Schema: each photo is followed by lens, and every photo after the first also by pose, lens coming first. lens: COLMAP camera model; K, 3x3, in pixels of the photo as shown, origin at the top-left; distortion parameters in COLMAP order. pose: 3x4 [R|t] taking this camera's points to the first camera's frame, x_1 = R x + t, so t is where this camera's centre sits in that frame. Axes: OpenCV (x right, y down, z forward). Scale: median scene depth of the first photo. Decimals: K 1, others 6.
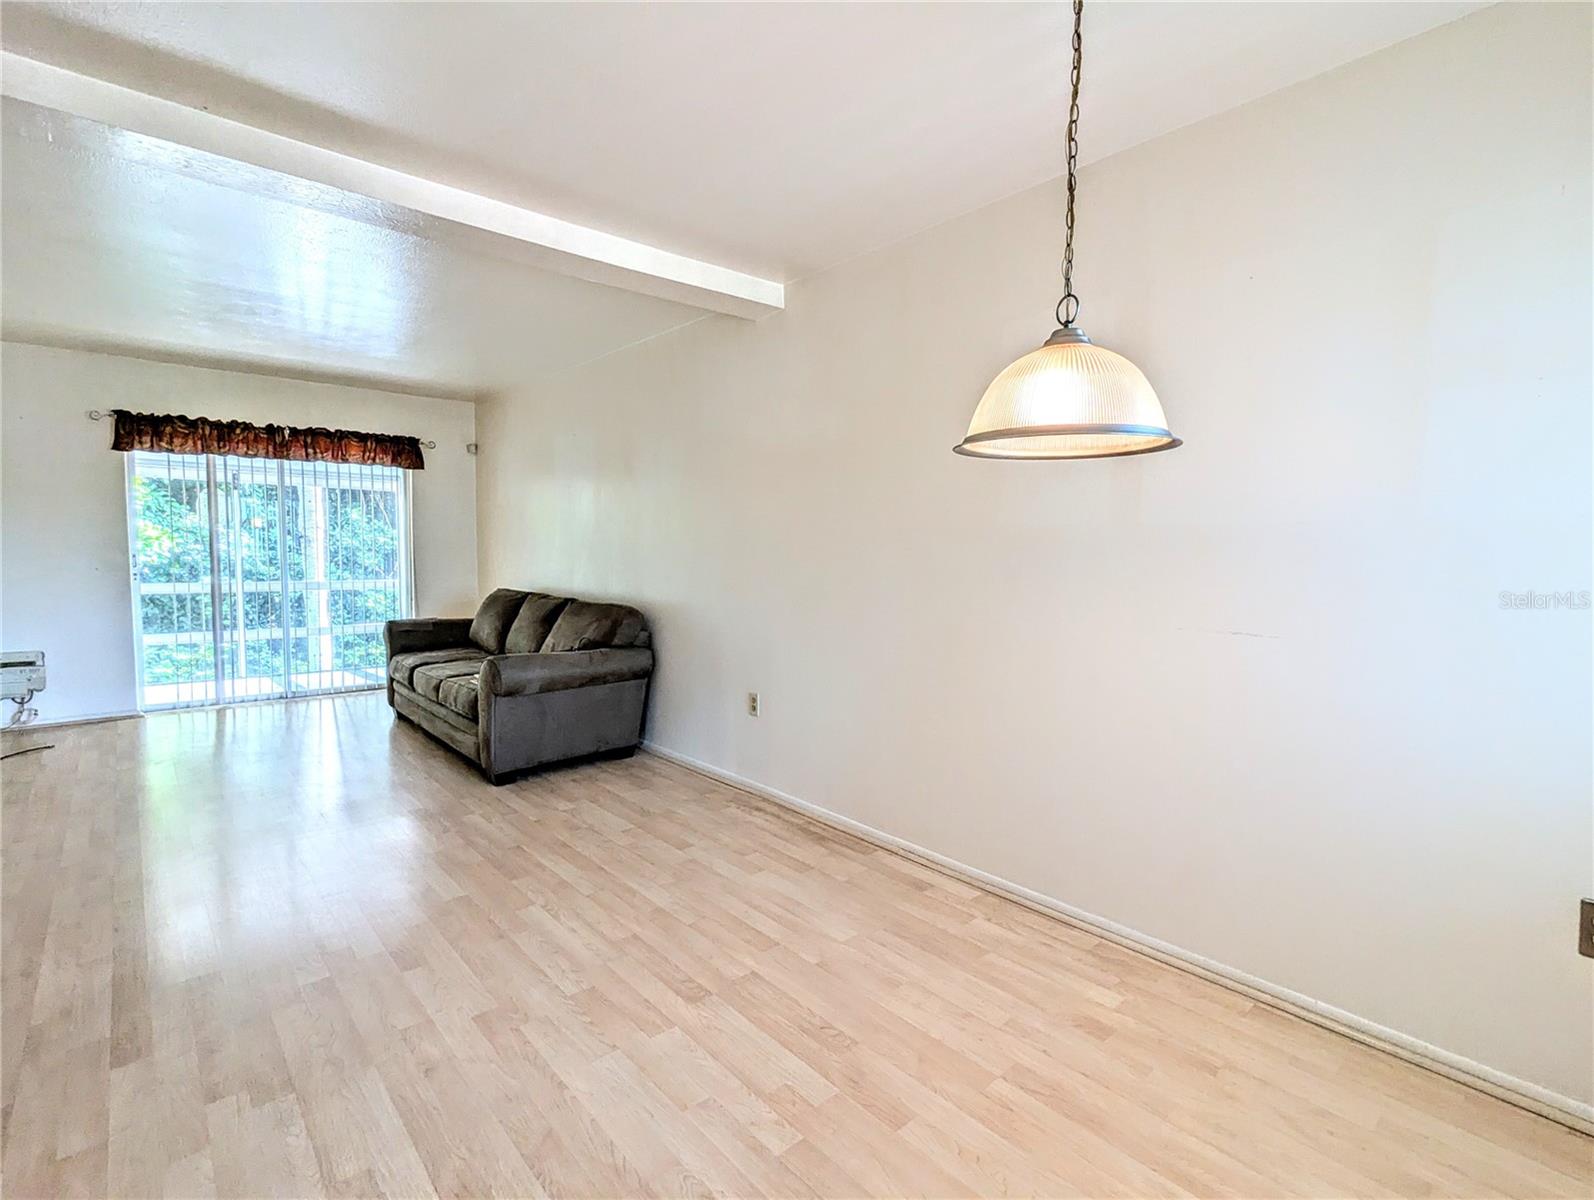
lens RADIAL K [[756.3, 0, 795.7], [0, 756.3, 602.2], [0, 0, 1]] dist [-0.002963, 0.001344]
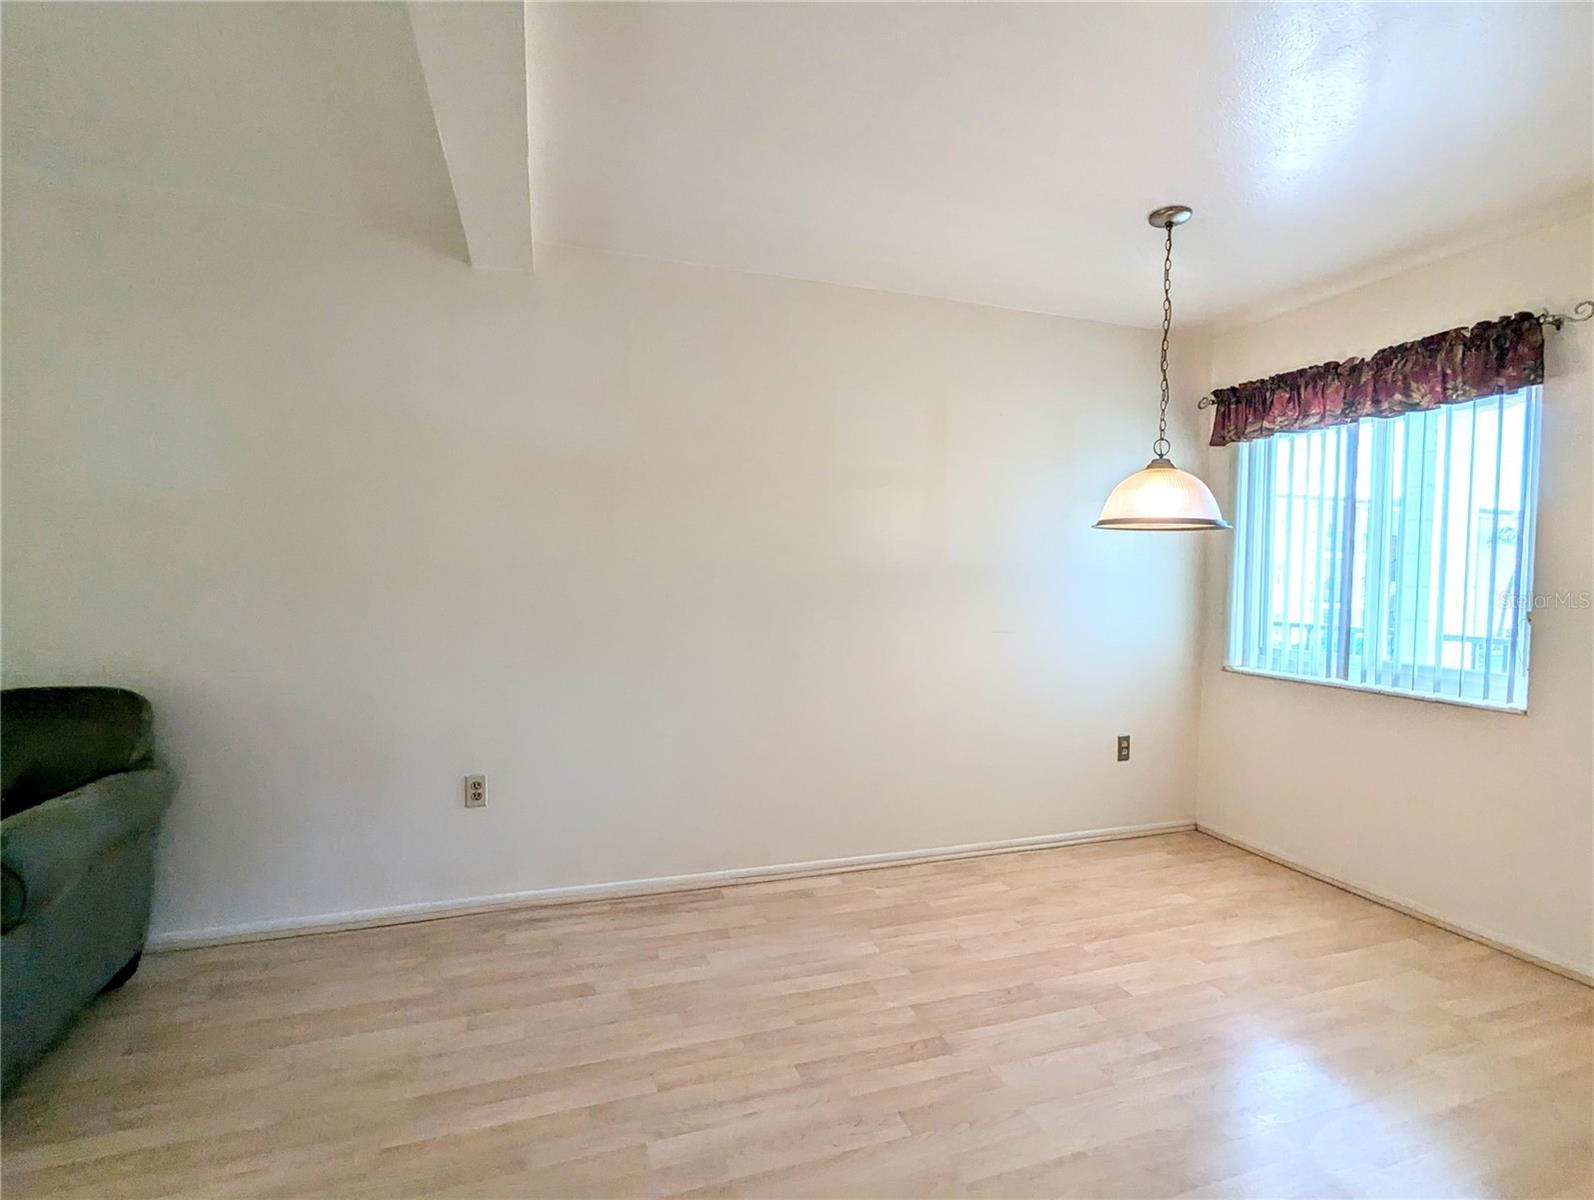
lens RADIAL K [[756.3, 0, 795.7], [0, 756.3, 602.2], [0, 0, 1]] dist [-0.002963, 0.001344]
pose [[0.393850, -0.042262, 0.918203, -0.633641], [0.054387, 0.998264, 0.022618, -0.049466], [-0.917564, 0.041030, 0.395464, 0.448339]]
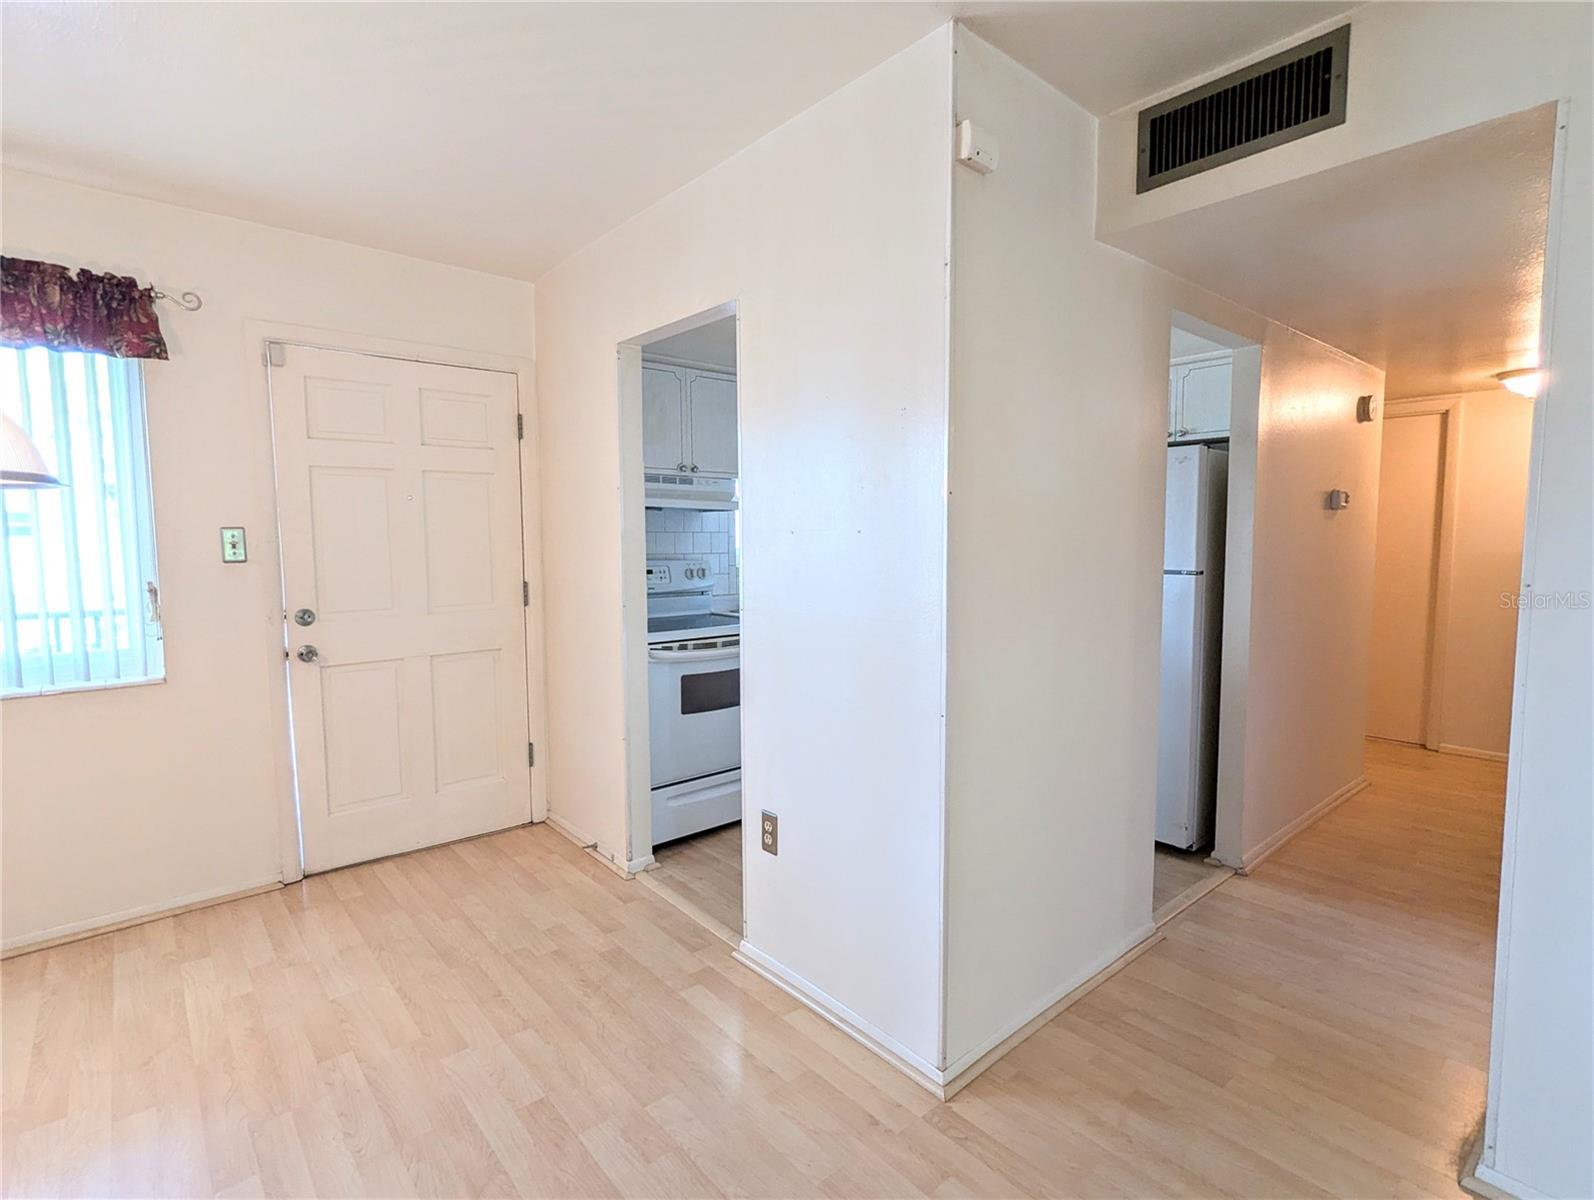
lens RADIAL K [[788.3, 0, 797.0], [0, 788.3, 600.0], [0, 0, 1]] dist [-0.003058, -0.000231]
pose [[-0.999827, -0.009518, 0.015974, -0.331805], [-0.006987, 0.988415, 0.151615, -0.088864], [-0.017232, 0.151478, -0.988310, 0.834240]]
